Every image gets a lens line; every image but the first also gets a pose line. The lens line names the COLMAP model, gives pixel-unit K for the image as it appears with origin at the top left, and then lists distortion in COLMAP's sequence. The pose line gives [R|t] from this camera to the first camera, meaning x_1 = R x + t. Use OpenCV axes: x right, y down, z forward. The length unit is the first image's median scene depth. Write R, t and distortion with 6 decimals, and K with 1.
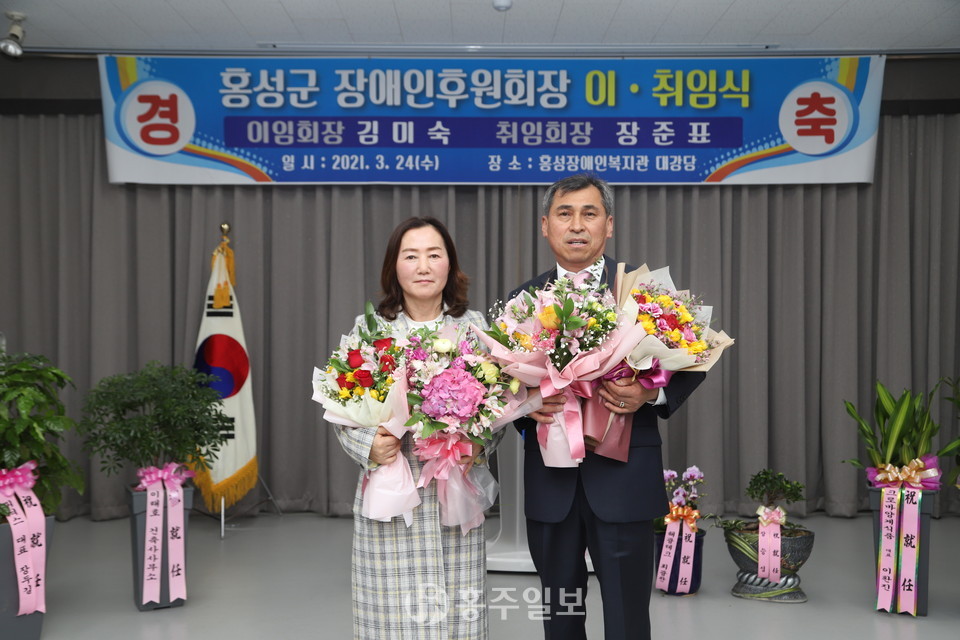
lens RADIAL K [[1081.2, 0, 479.3], [0, 1081.2, 322.7], [0, 0, 1]] dist [0.101086, 0.000000]
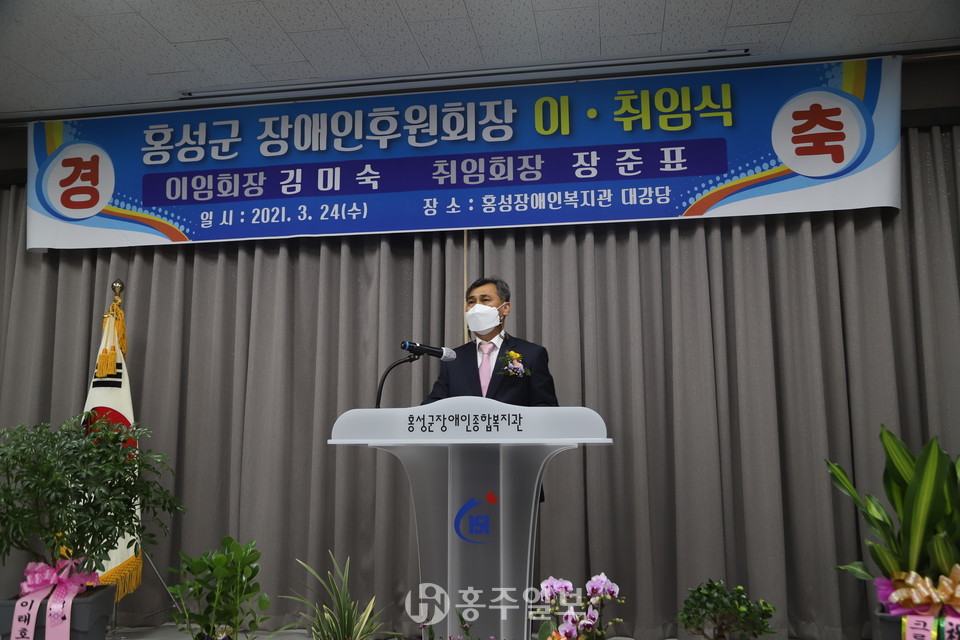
lens RADIAL K [[854.4, 0, 480.0], [0, 854.4, 315.3], [0, 0, 1]] dist [-0.012110, 0.033555]
pose [[0.982778, -0.034352, -0.181571, 0.172727], [0.002952, 0.985362, -0.170448, 0.052335], [0.184768, 0.166976, 0.968493, 0.368454]]
